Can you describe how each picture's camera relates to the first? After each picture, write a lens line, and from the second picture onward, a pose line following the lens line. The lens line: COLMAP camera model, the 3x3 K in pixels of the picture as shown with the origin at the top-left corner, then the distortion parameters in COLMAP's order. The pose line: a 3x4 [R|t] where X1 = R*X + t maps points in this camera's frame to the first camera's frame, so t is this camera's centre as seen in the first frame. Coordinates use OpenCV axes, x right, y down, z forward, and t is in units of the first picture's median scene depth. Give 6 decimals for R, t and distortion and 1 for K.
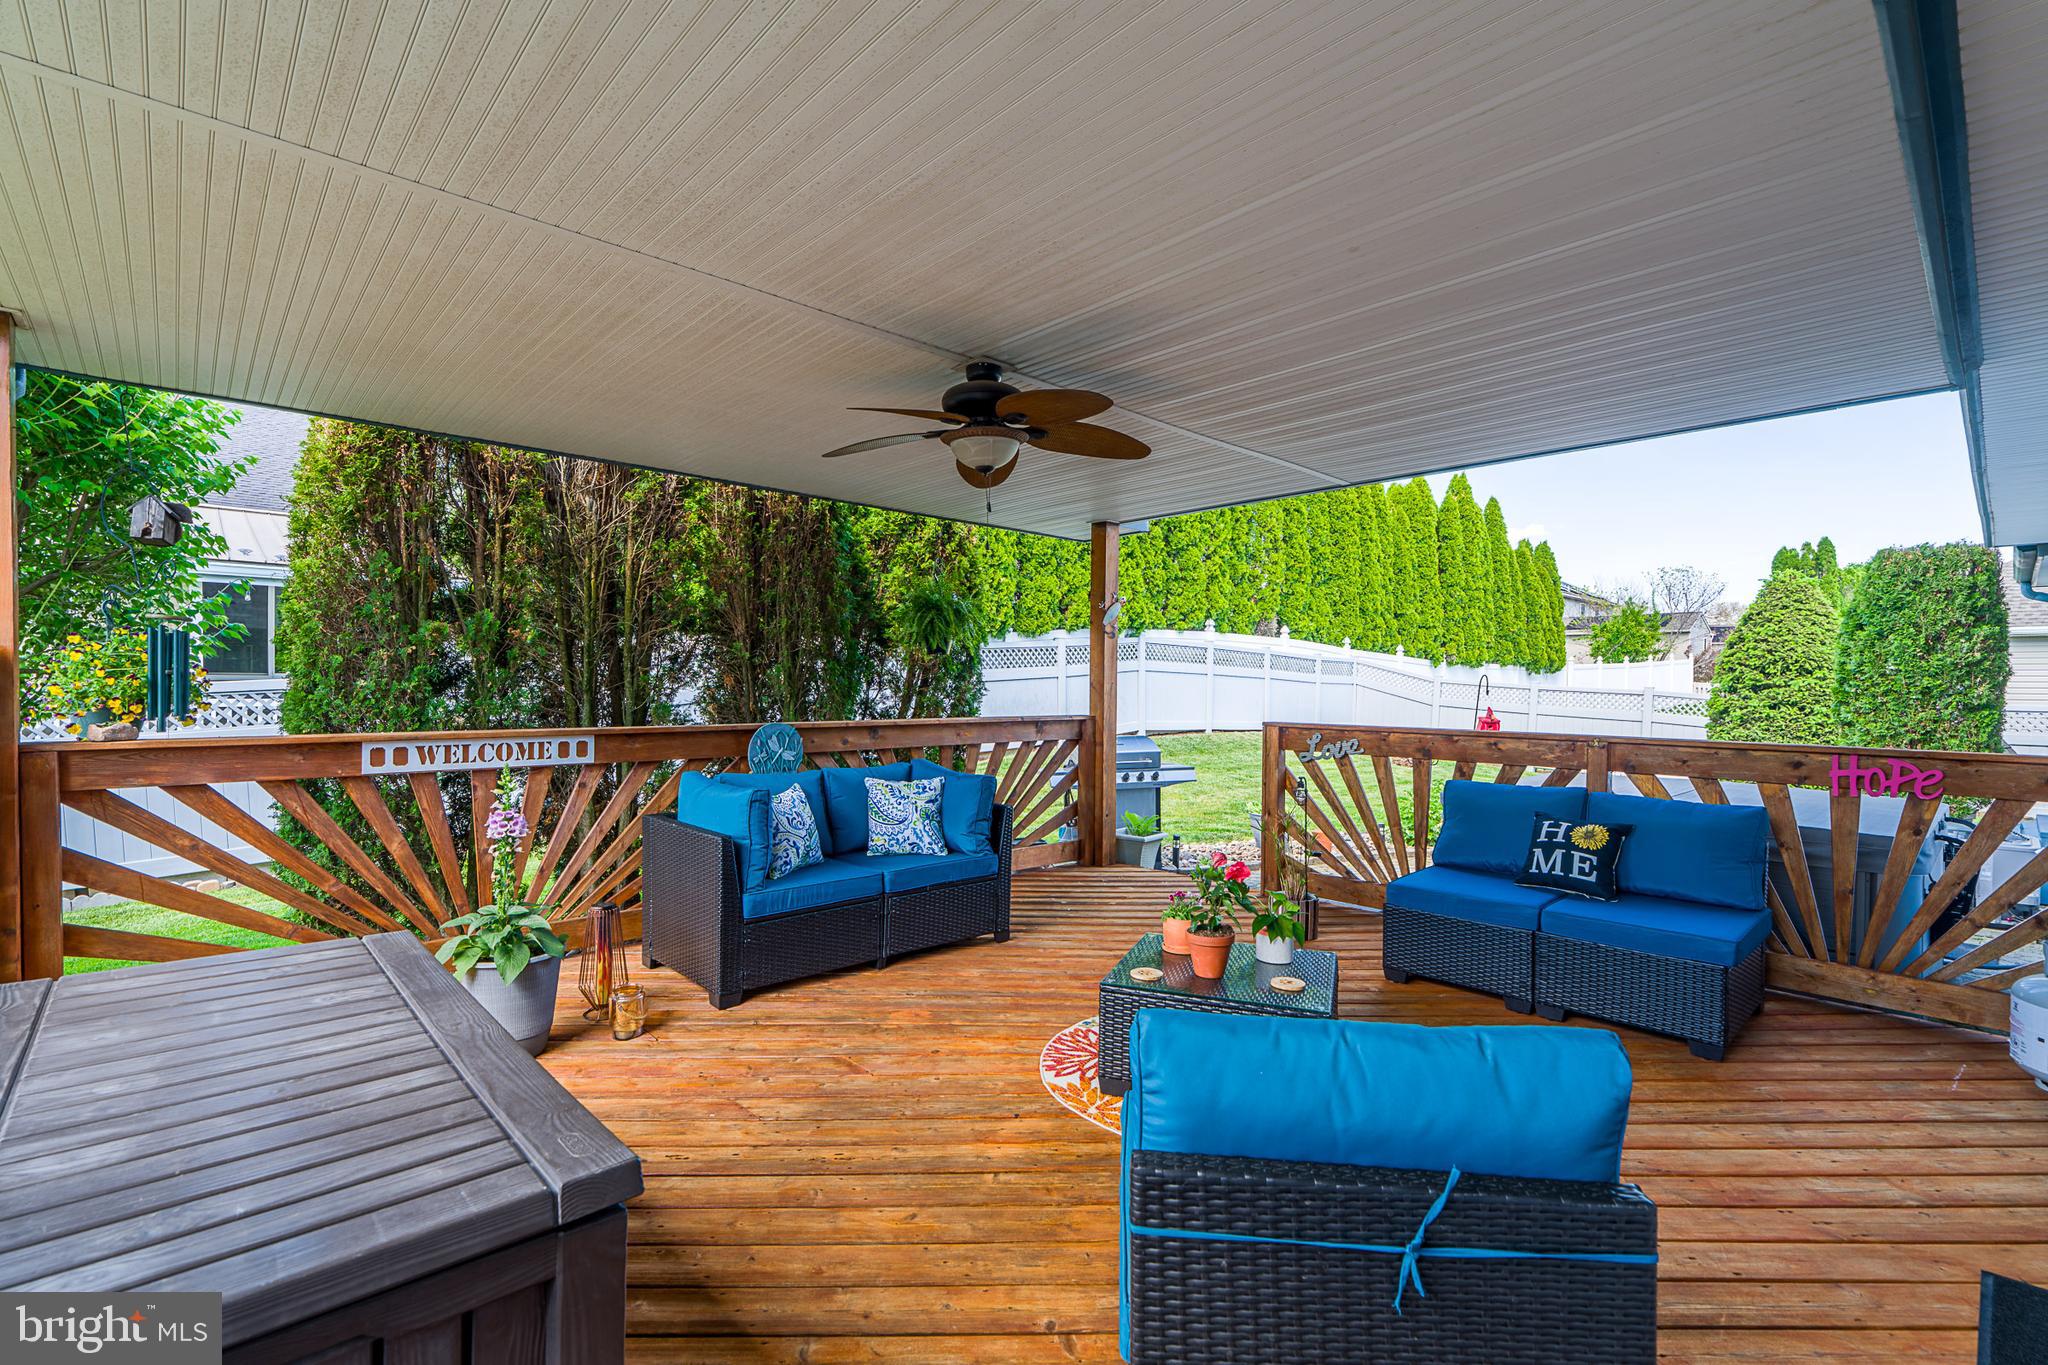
lens RADIAL K [[923.6, 0, 1019.5], [0, 923.6, 690.2], [0, 0, 1]] dist [-0.001864, 0.000117]
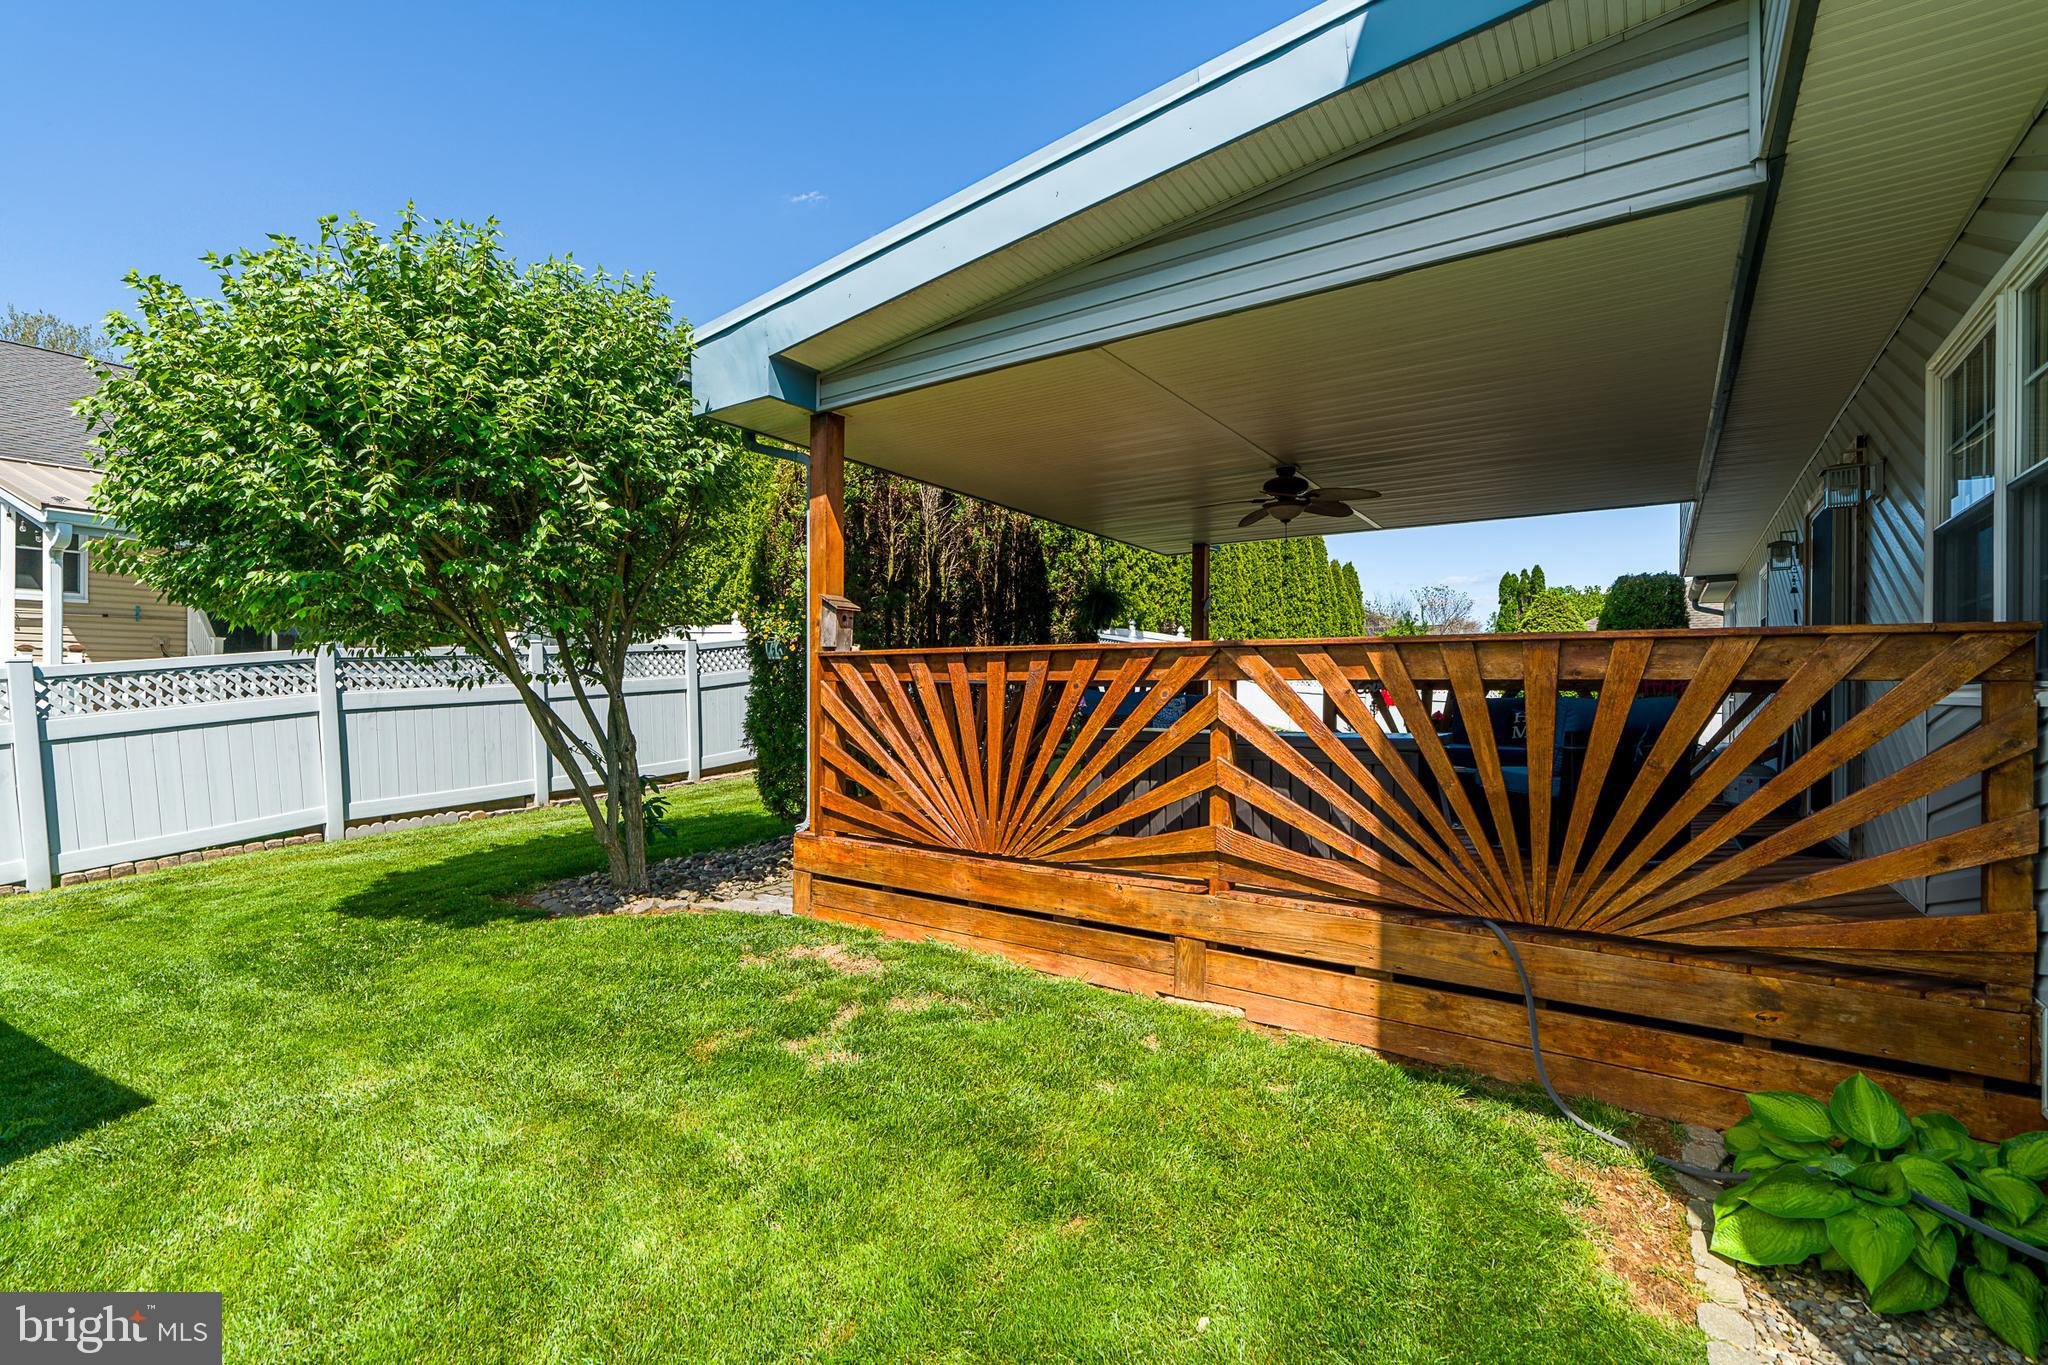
lens RADIAL K [[923.6, 0, 1019.5], [0, 923.6, 690.2], [0, 0, 1]] dist [-0.001864, 0.000117]
pose [[0.976229, -0.000873, 0.216740, -0.227650], [0.002752, 0.999961, -0.008372, 0.028957], [-0.216725, 0.008769, 0.976193, -0.163900]]
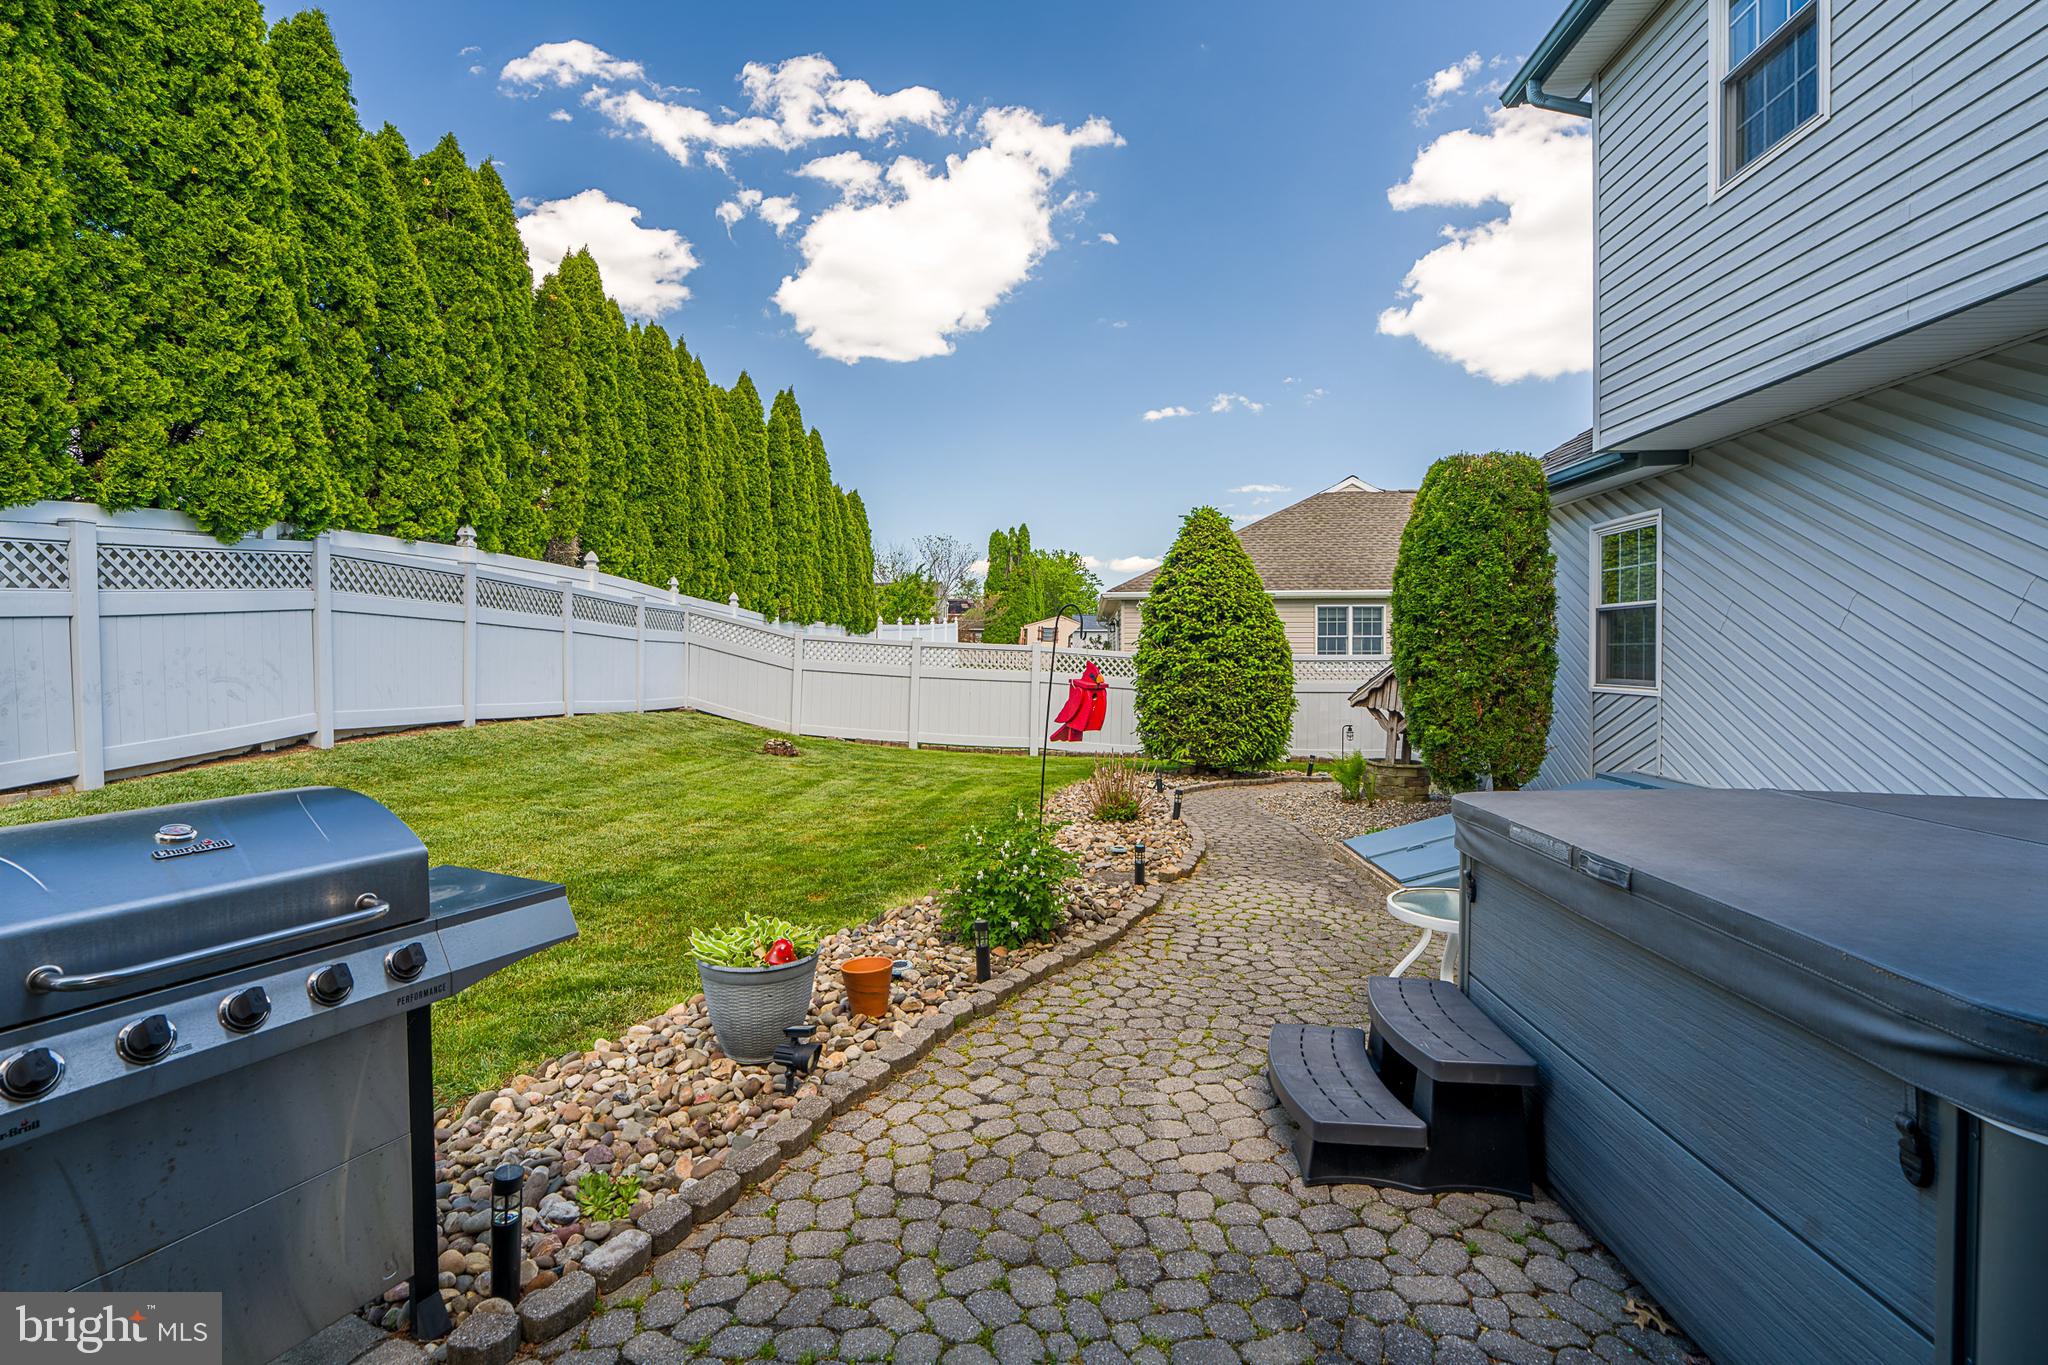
lens RADIAL K [[964.7, 0, 1022.7], [0, 964.7, 656.8], [0, 0, 1]] dist [0.000477, 0.000349]
pose [[0.723815, -0.012480, 0.689881, 0.049090], [0.014726, 0.999888, 0.002637, 0.008562], [-0.689837, 0.008250, 0.723918, 0.381390]]
